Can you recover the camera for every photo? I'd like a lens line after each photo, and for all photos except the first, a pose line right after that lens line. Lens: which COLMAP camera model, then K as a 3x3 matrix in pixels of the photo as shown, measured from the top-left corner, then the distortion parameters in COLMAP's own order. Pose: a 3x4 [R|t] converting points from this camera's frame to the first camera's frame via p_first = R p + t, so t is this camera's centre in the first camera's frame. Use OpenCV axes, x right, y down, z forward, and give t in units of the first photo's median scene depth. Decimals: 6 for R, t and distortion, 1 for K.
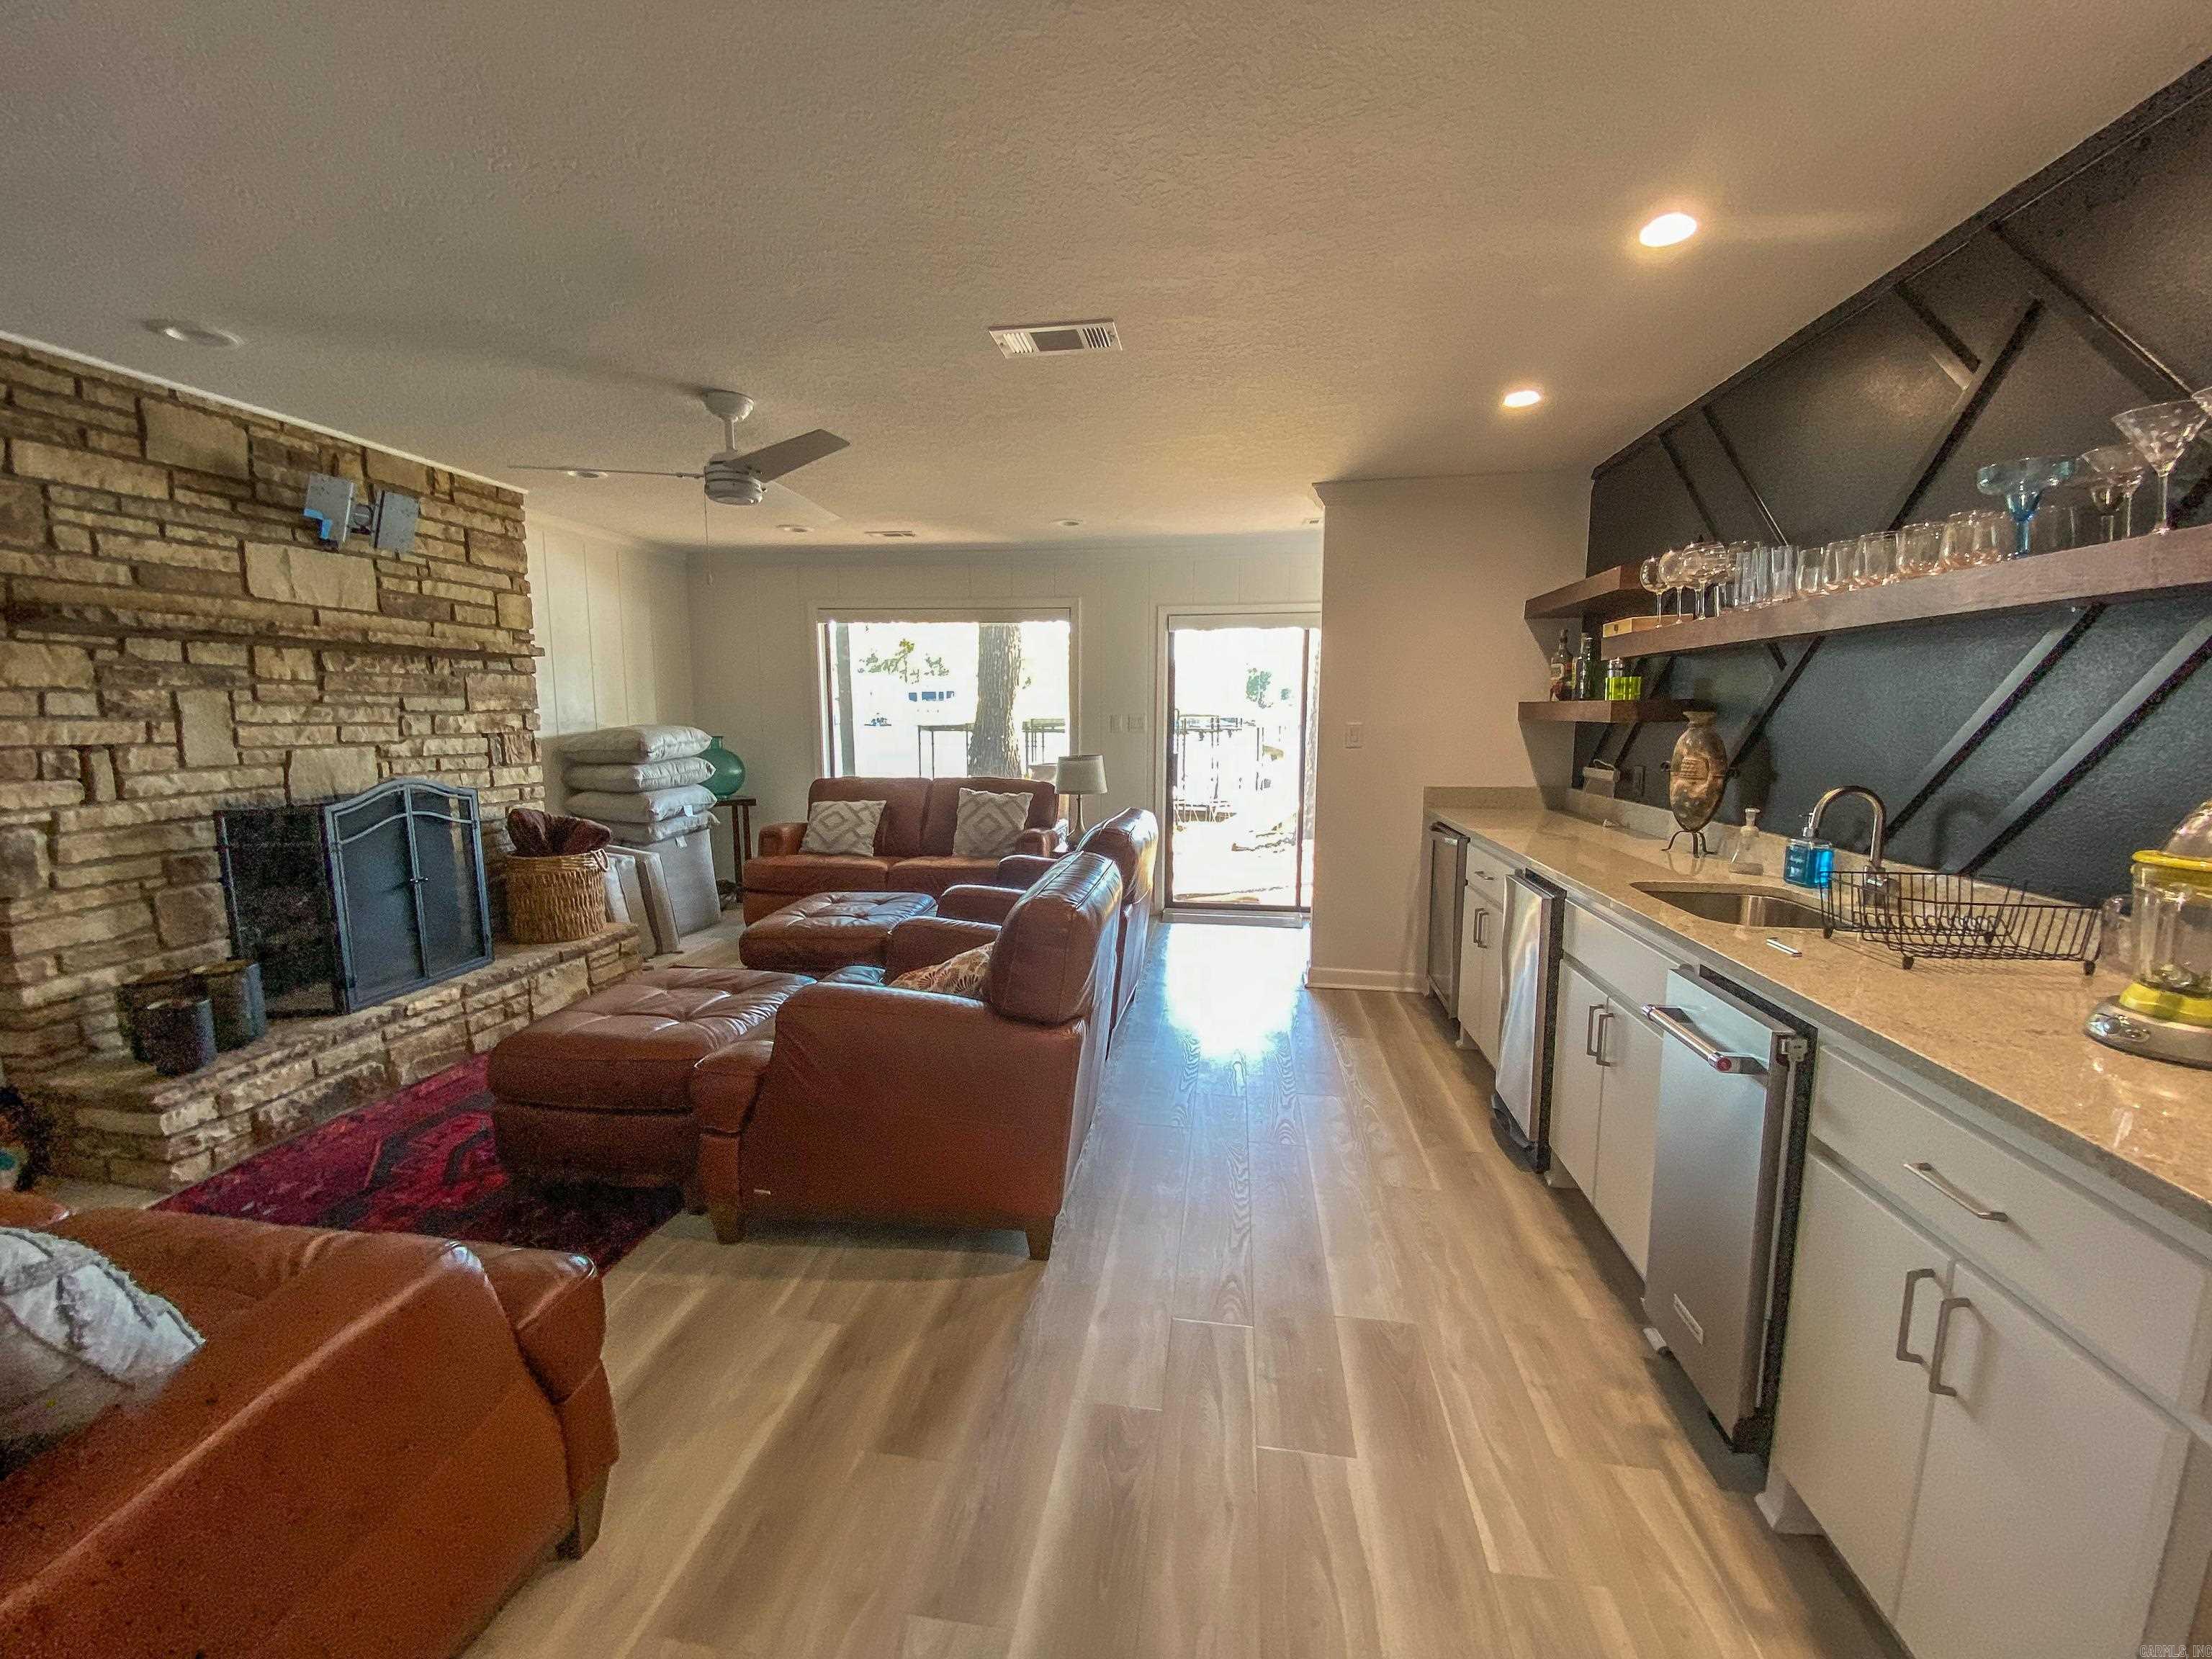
lens RADIAL K [[902.4, 0, 1096.6], [0, 902.4, 831.6], [0, 0, 1]] dist [-0.007952, -0.005702]
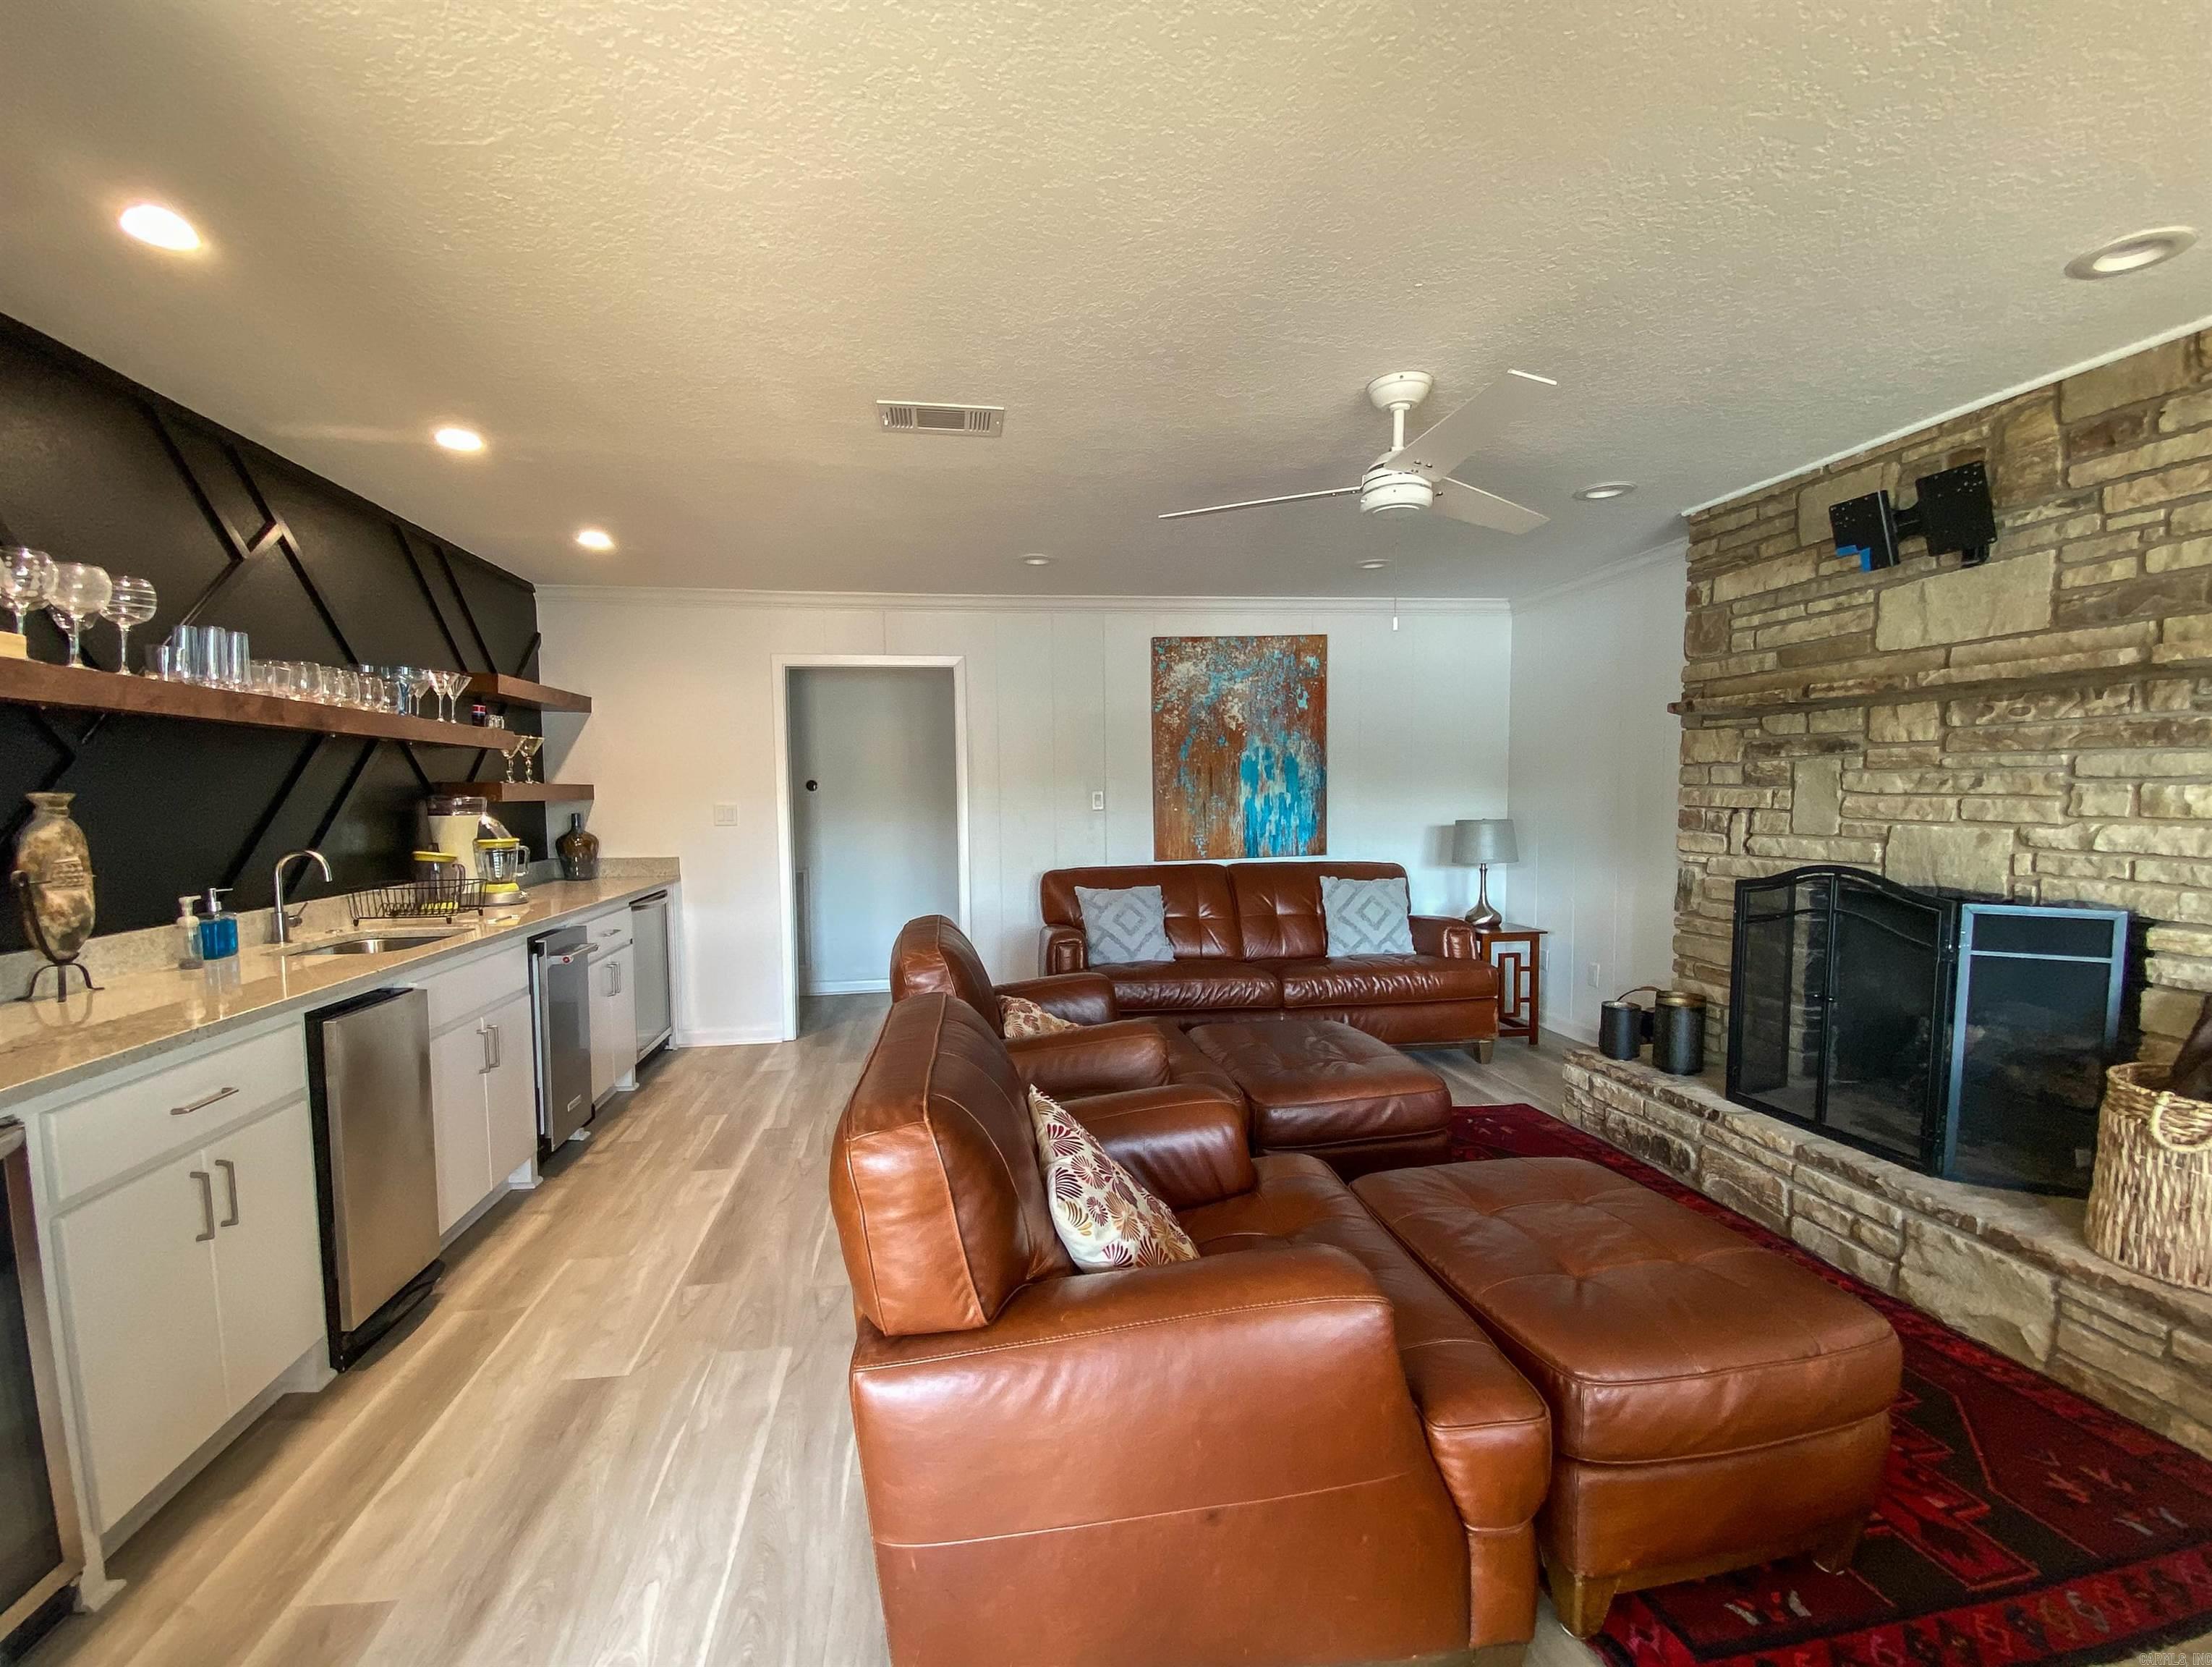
lens RADIAL K [[902.5, 0, 1071.6], [0, 902.5, 866.2], [0, 0, 1]] dist [-0.007952, -0.005702]
pose [[-0.957975, 0.031935, -0.285068, 0.087997], [-0.029072, 0.977857, 0.207245, -0.206082], [0.285374, 0.206823, -0.935834, 1.584877]]
